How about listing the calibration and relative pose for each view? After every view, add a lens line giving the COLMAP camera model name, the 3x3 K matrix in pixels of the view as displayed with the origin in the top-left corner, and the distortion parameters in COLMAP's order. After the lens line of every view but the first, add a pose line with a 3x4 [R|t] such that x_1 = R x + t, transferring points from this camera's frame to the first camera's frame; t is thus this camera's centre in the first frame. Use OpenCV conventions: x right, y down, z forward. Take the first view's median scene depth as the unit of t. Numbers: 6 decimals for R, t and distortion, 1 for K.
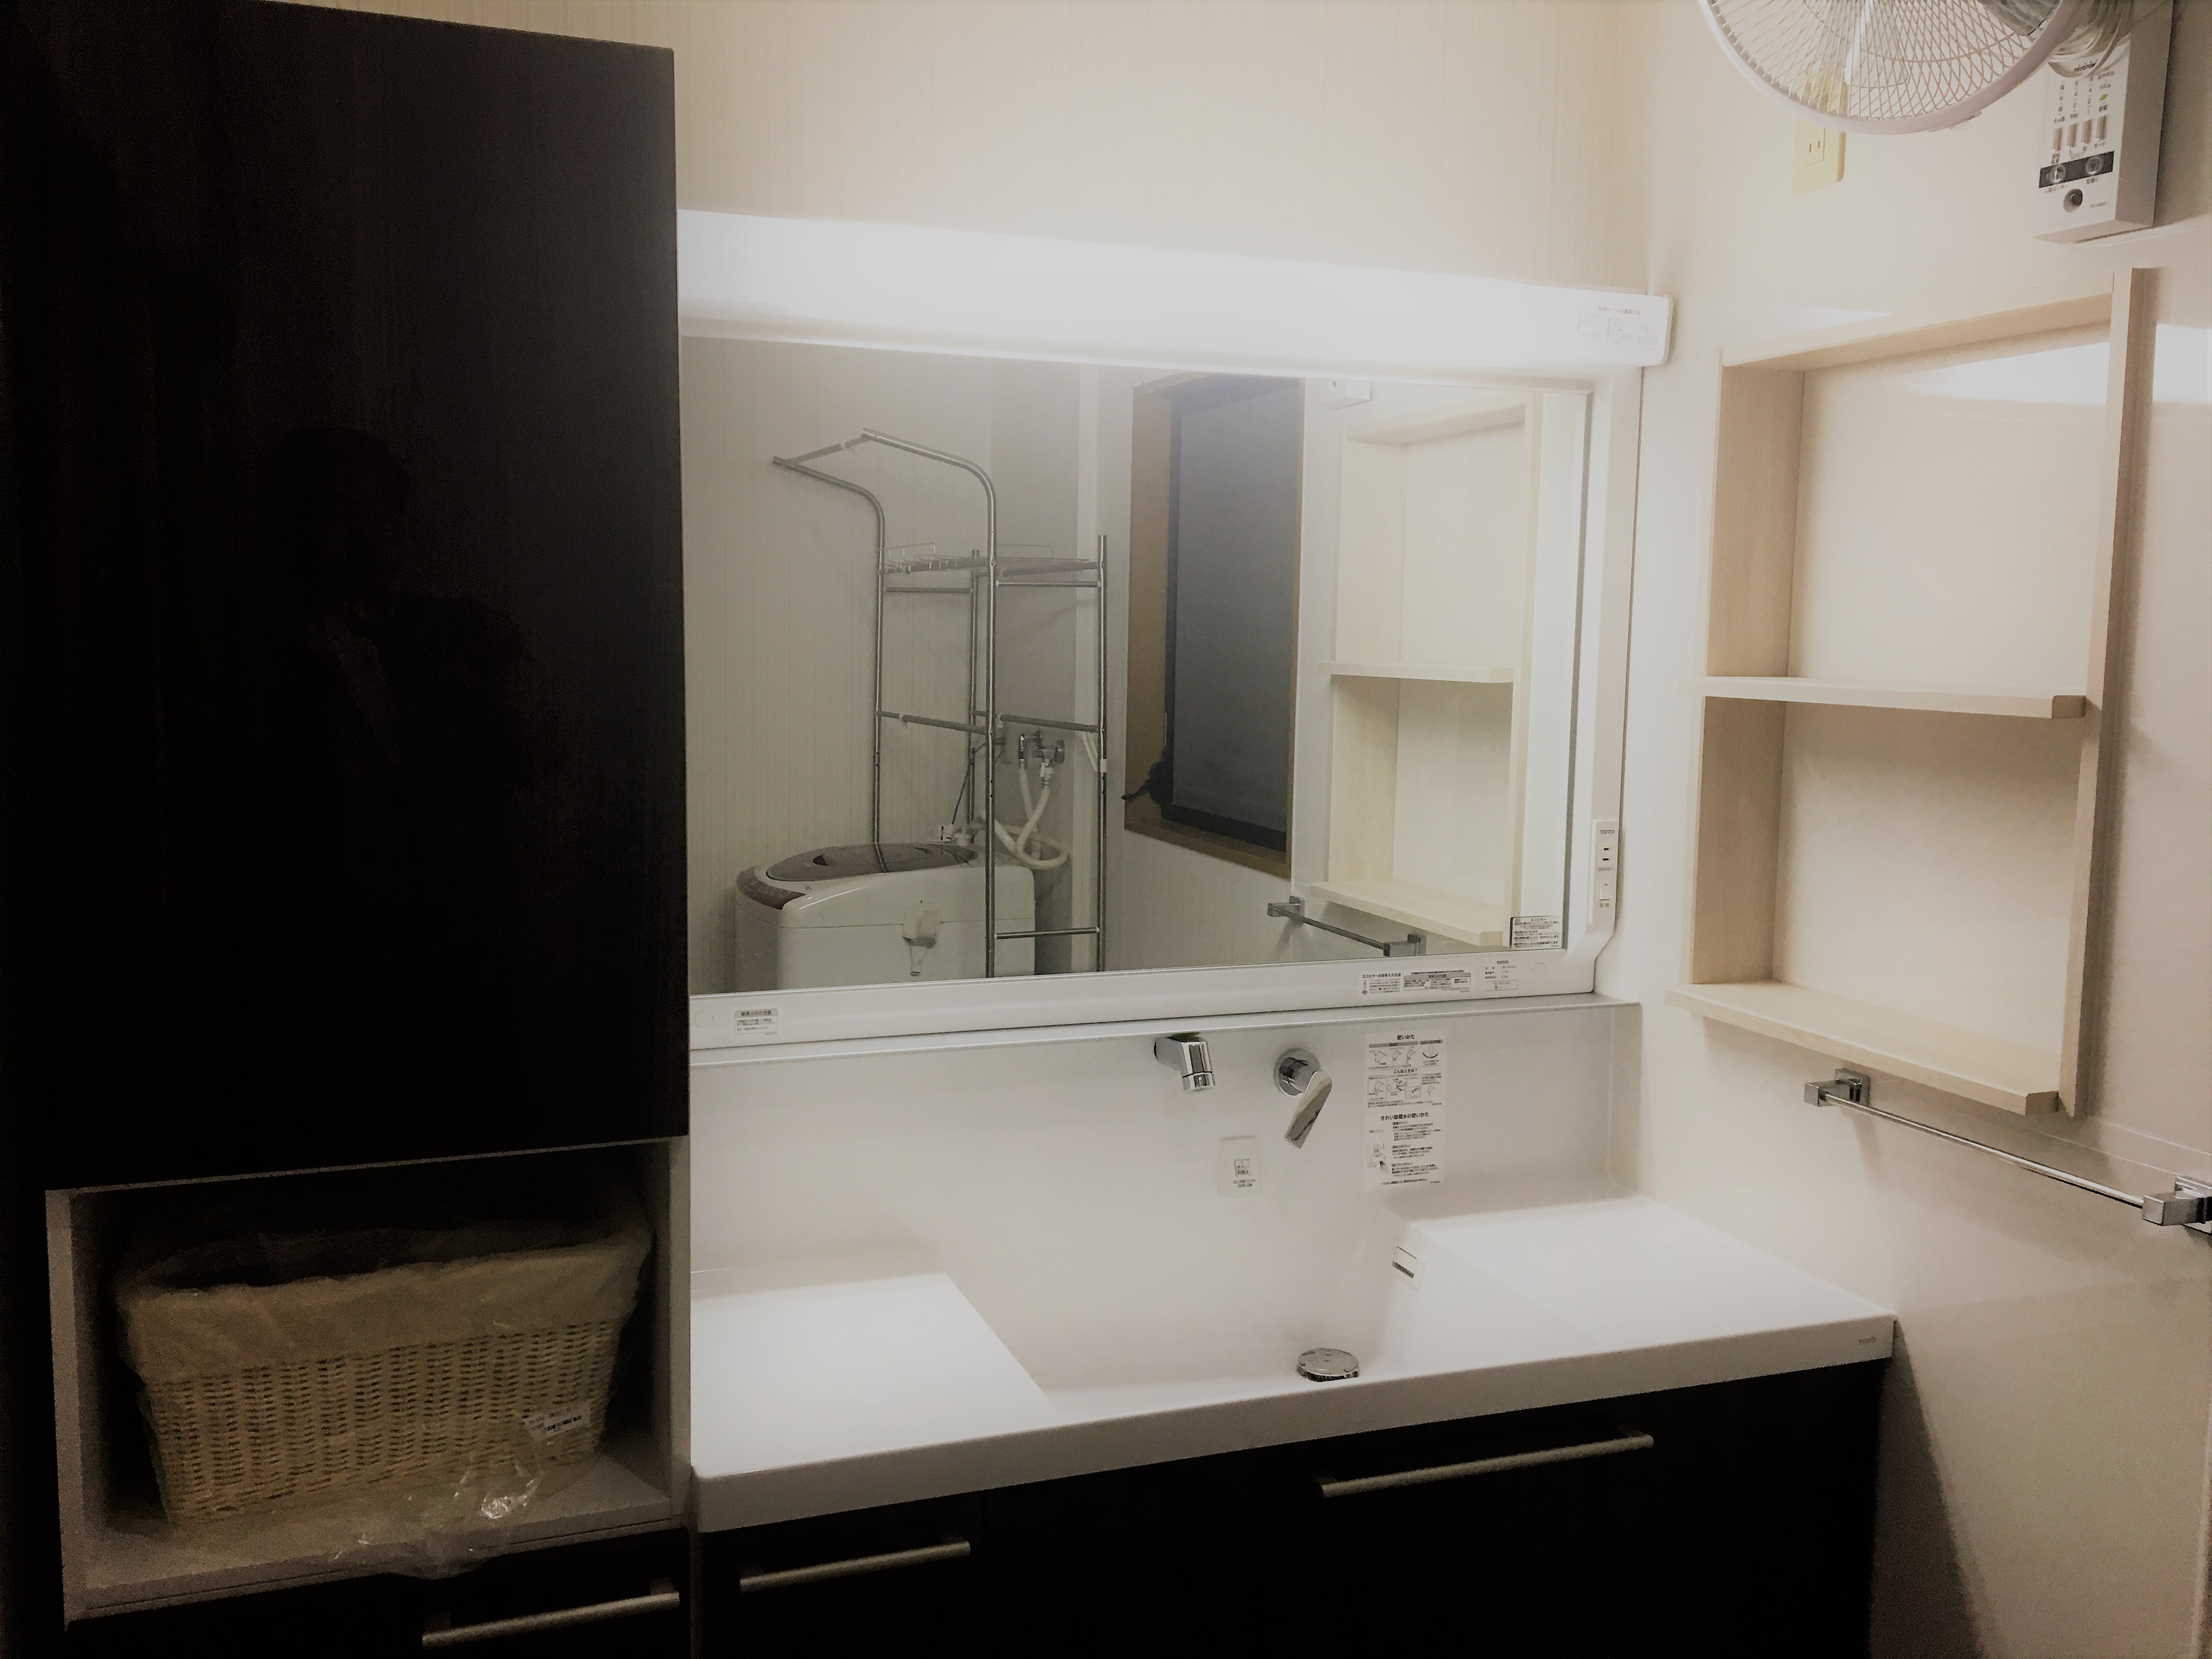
lens RADIAL K [[2026.4, 0, 1106.0], [0, 2026.4, 829.5], [0, 0, 1]] dist [0.086349, -0.159936]
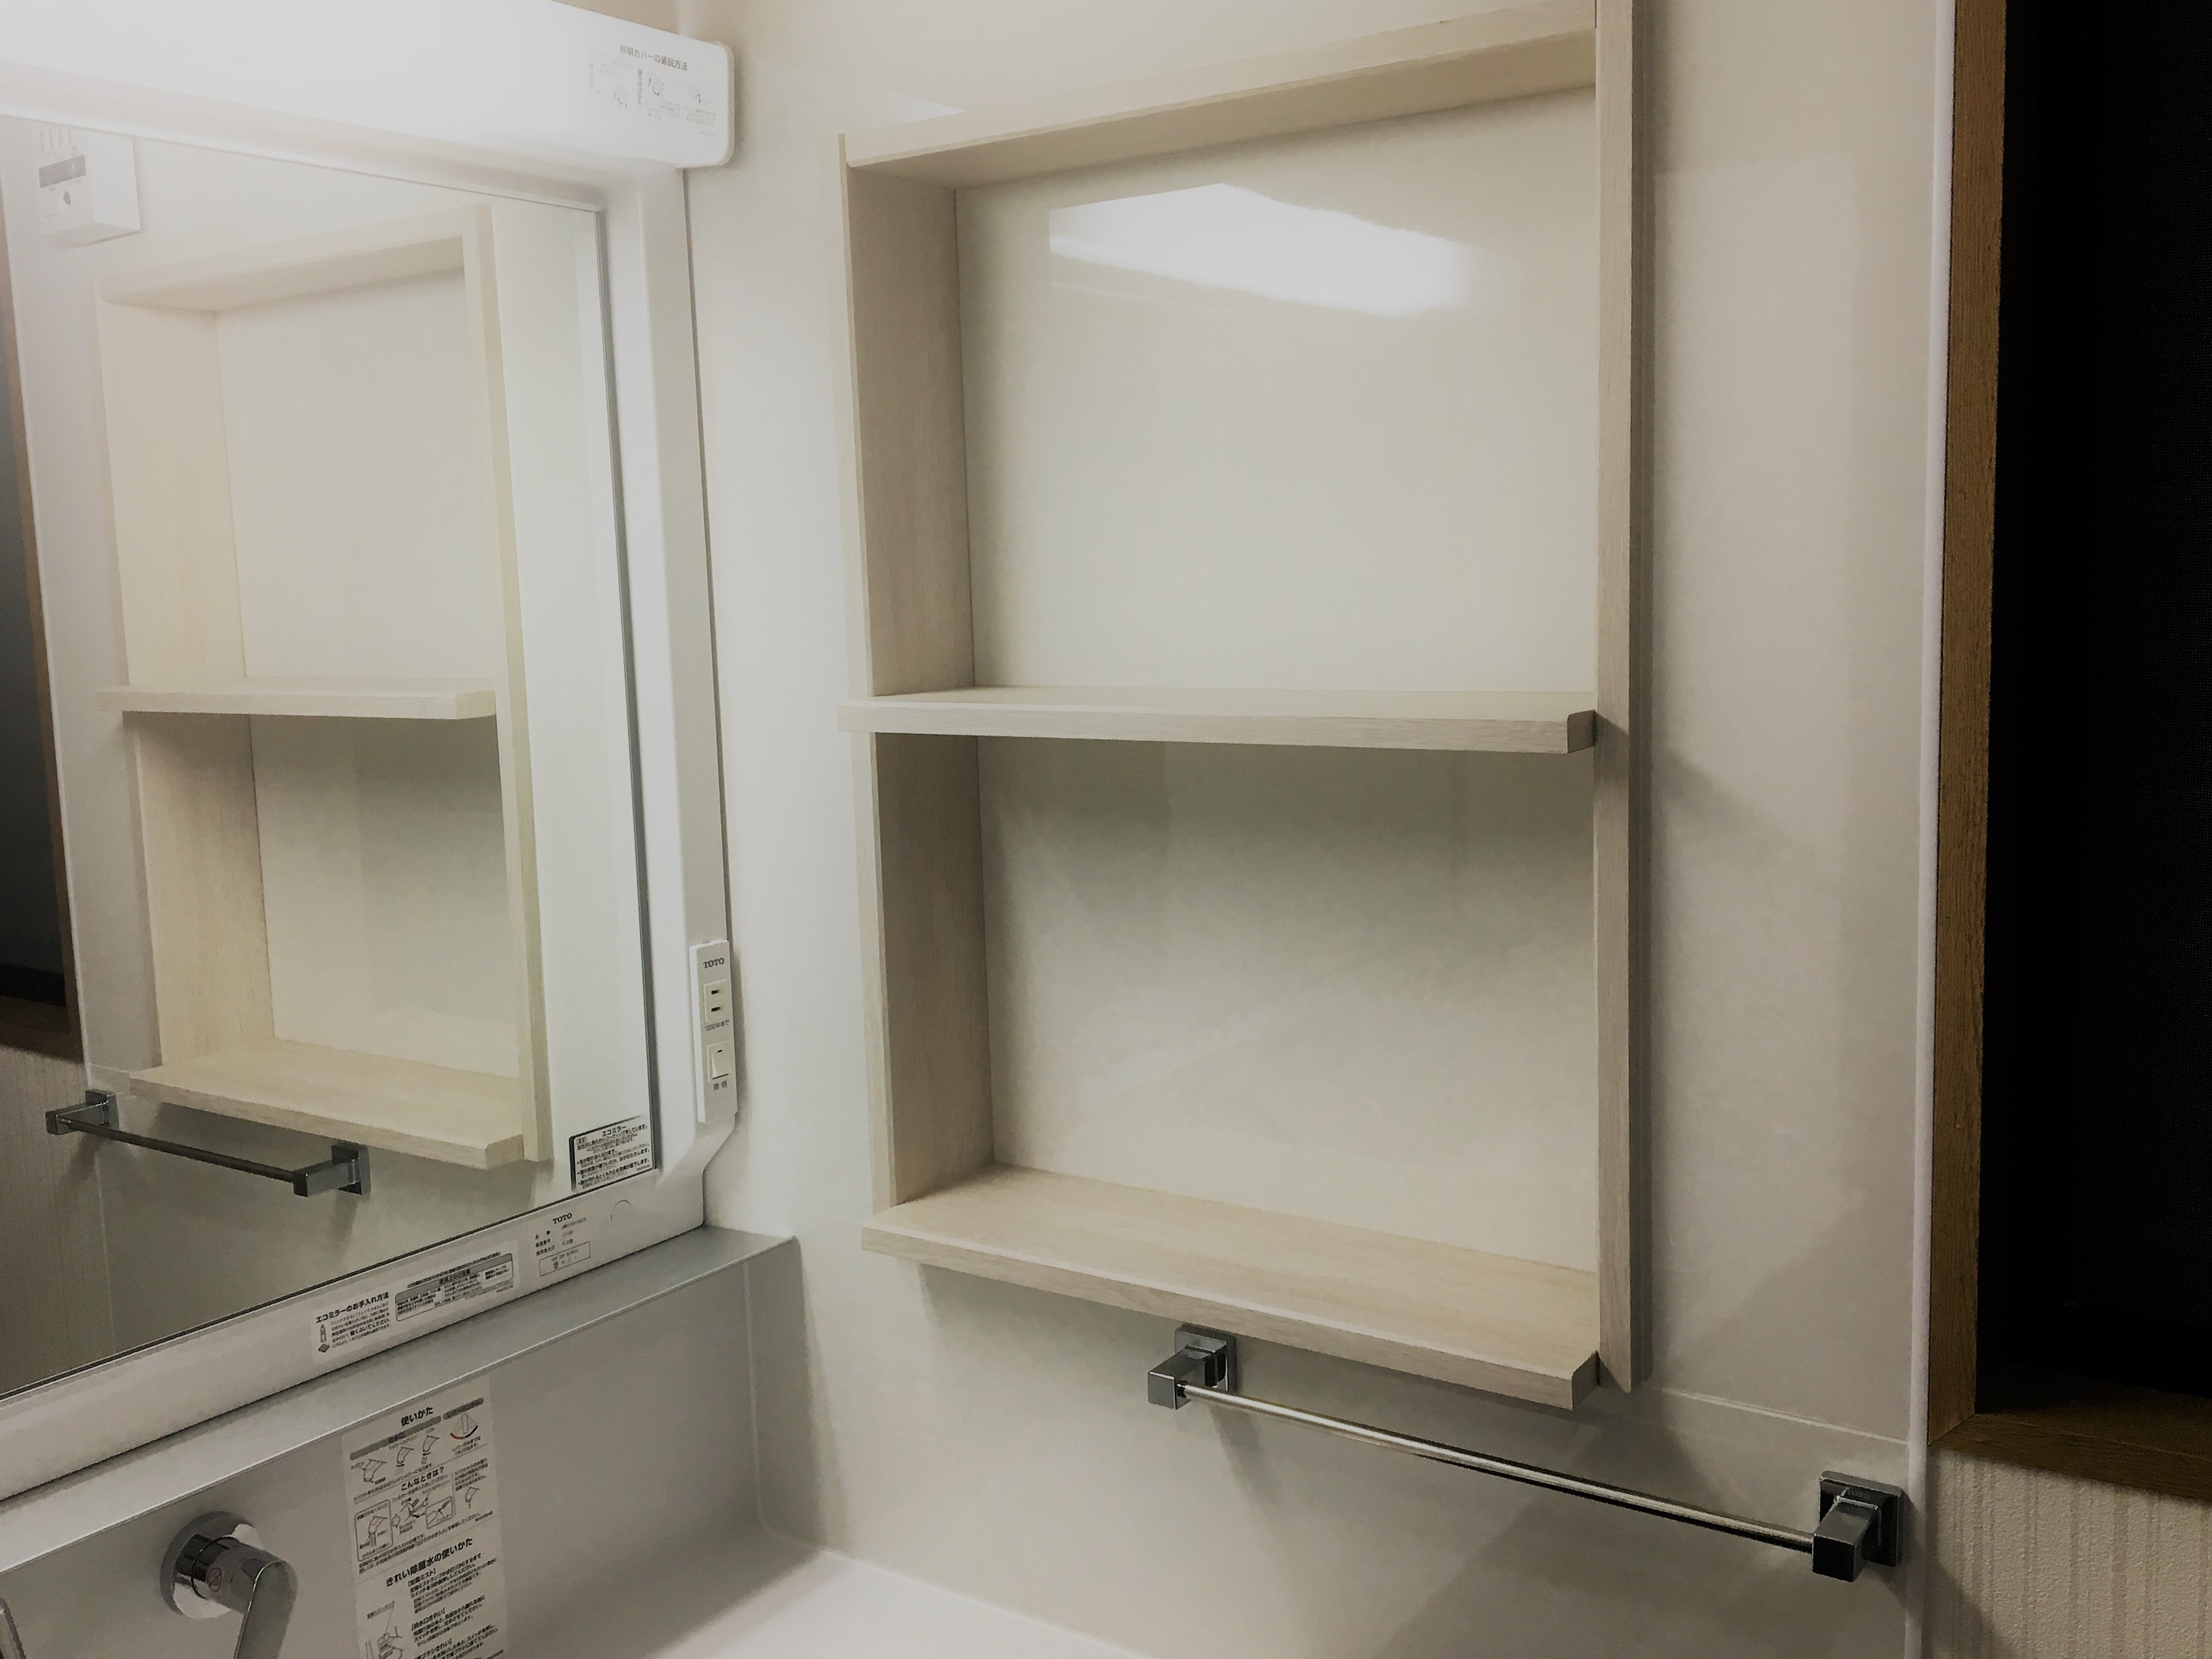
lens RADIAL K [[2026.6, 0, 1106.0], [0, 2026.6, 829.5], [0, 0, 1]] dist [0.086349, -0.159936]
pose [[0.822250, -0.109164, 0.558559, 0.014462], [0.094946, 0.993990, 0.054495, -0.059776], [-0.561150, 0.008224, 0.827673, 0.454196]]
